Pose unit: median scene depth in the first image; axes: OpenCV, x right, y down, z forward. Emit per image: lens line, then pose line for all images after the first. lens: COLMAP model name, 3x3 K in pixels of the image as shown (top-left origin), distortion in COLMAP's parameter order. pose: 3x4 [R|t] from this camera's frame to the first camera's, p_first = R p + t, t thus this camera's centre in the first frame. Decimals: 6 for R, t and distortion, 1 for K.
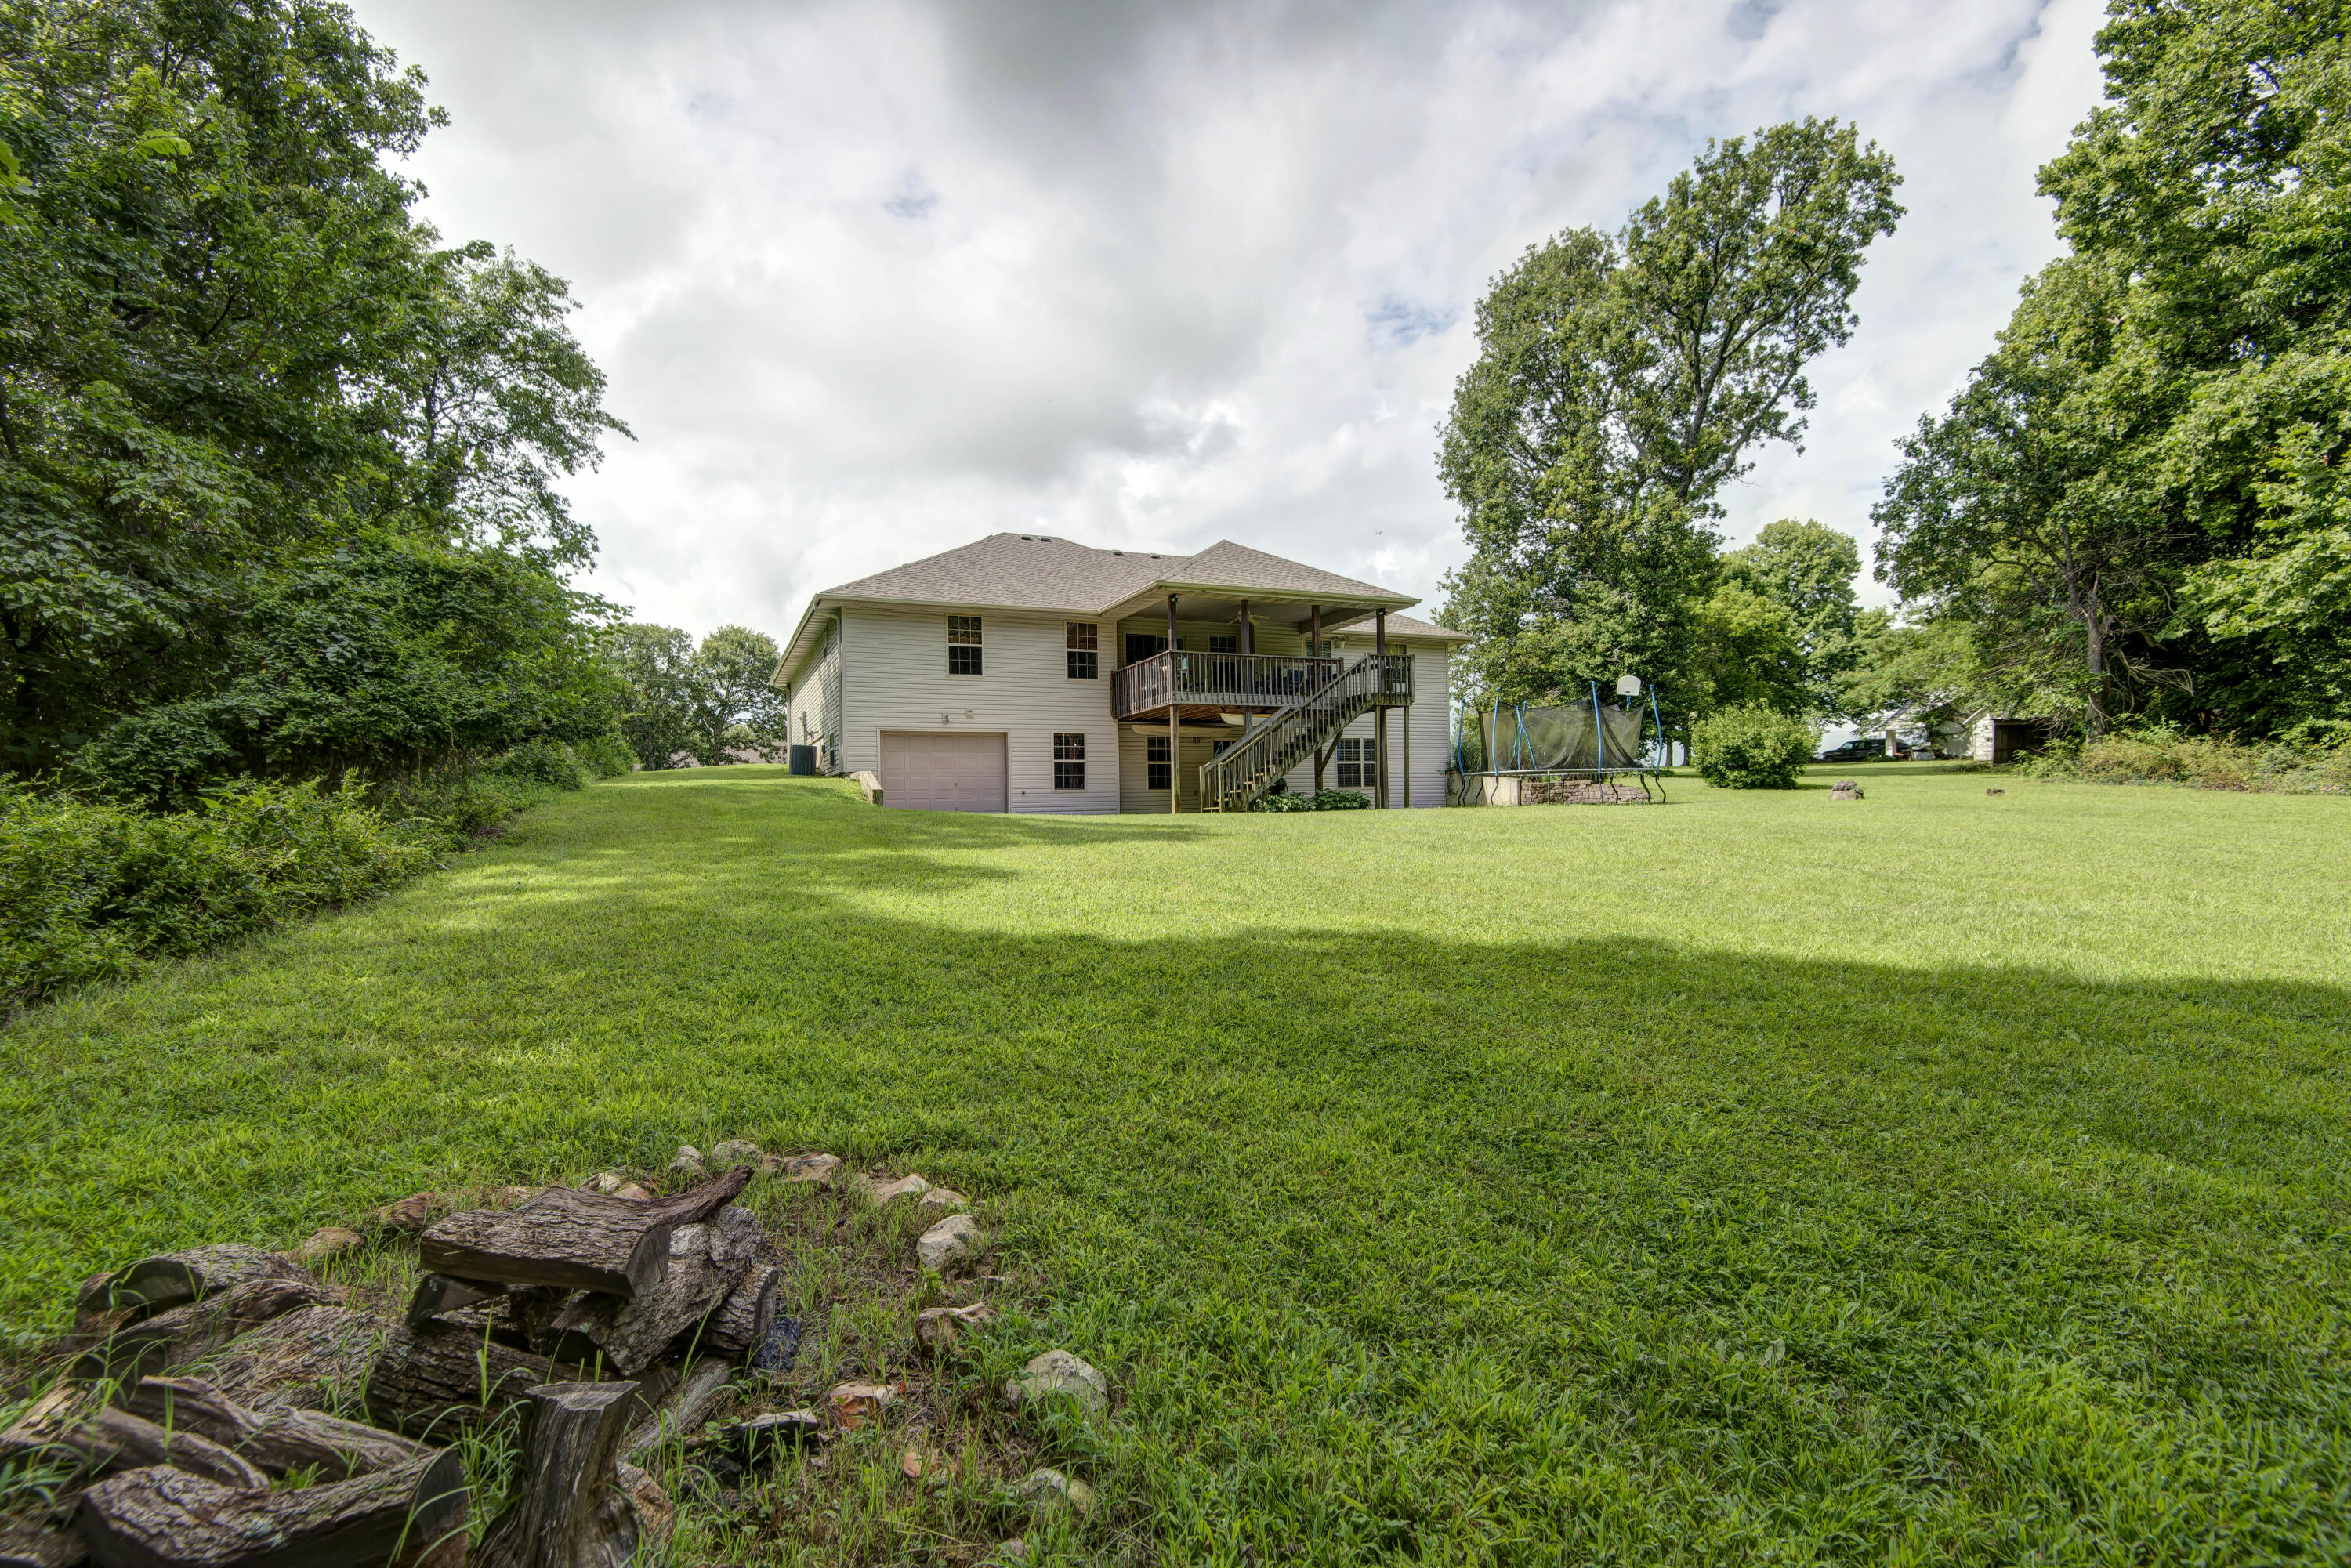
lens RADIAL K [[1091.4, 0, 1162.3], [0, 1091.4, 783.3], [0, 0, 1]] dist [-0.002589, -0.003349]
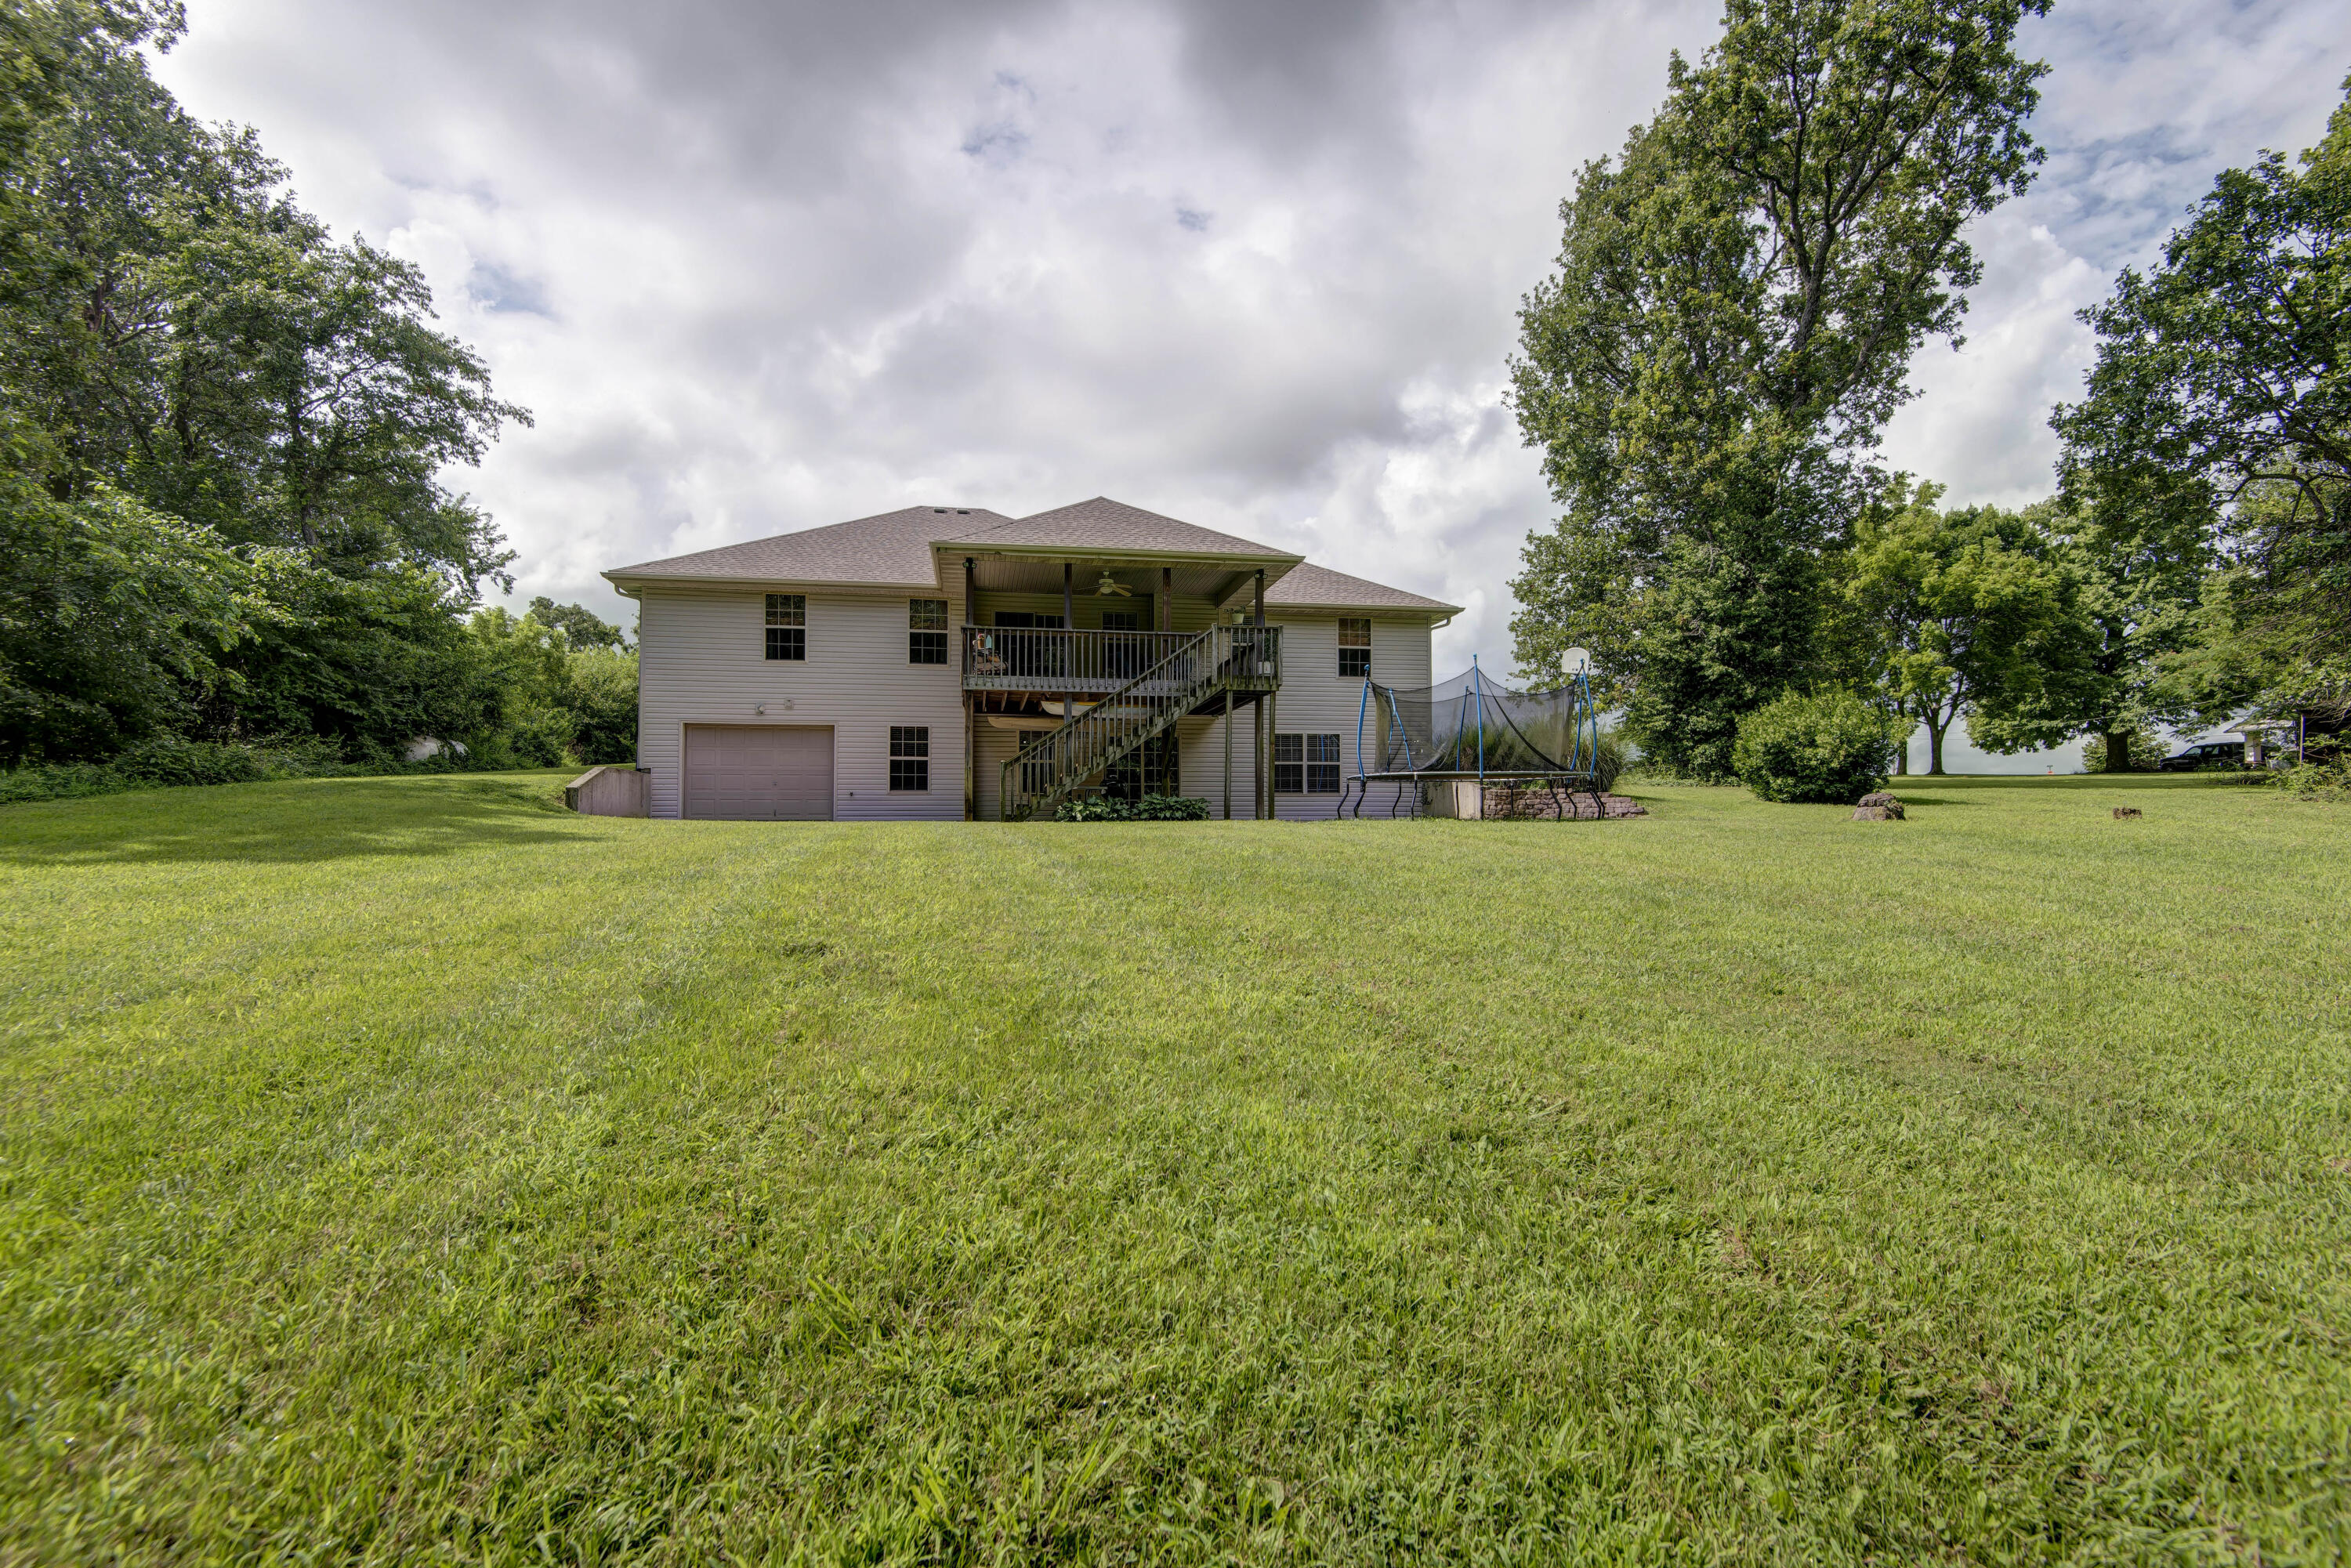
lens RADIAL K [[1091.4, 0, 1180.4], [0, 1091.4, 782.2], [0, 0, 1]] dist [-0.002589, -0.003349]
pose [[0.969090, 0.011190, -0.246454, 0.294688], [-0.012245, 0.999921, -0.002750, -0.001228], [0.246404, 0.005683, 0.969150, 0.182384]]
